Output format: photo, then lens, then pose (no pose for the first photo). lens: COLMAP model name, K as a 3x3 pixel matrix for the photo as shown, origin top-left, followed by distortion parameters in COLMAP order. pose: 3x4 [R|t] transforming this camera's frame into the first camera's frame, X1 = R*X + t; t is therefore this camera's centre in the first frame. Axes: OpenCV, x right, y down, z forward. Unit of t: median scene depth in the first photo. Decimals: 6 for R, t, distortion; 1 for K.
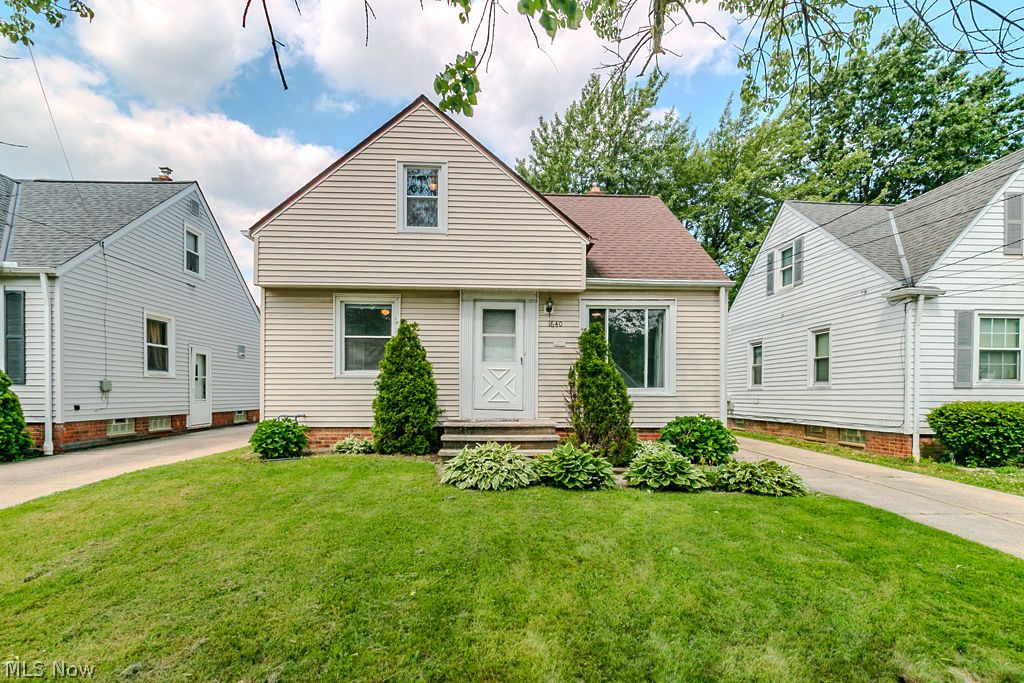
lens RADIAL K [[490.3, 0, 520.9], [0, 490.3, 392.7], [0, 0, 1]] dist [0.002115, 0.001174]
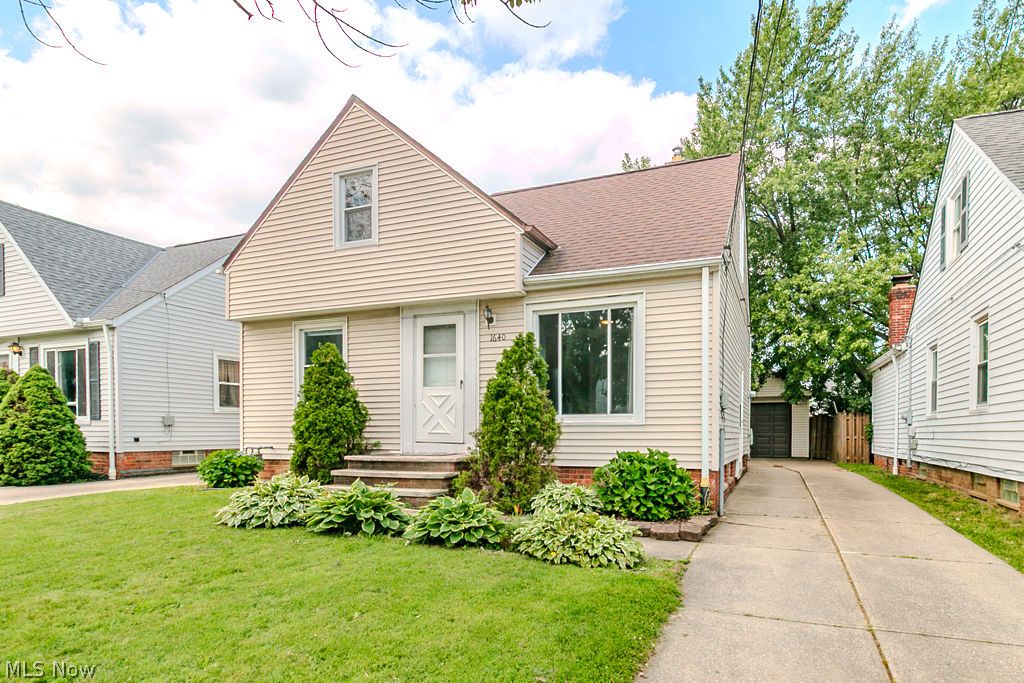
lens RADIAL K [[566.2, 0, 536.6], [0, 566.2, 443.3], [0, 0, 1]] dist [-0.007065, -0.000580]
pose [[0.918615, 0.004178, -0.395132, 0.504667], [0.004801, 0.999752, 0.021733, 0.015351], [0.395125, -0.021861, 0.918367, 0.160607]]
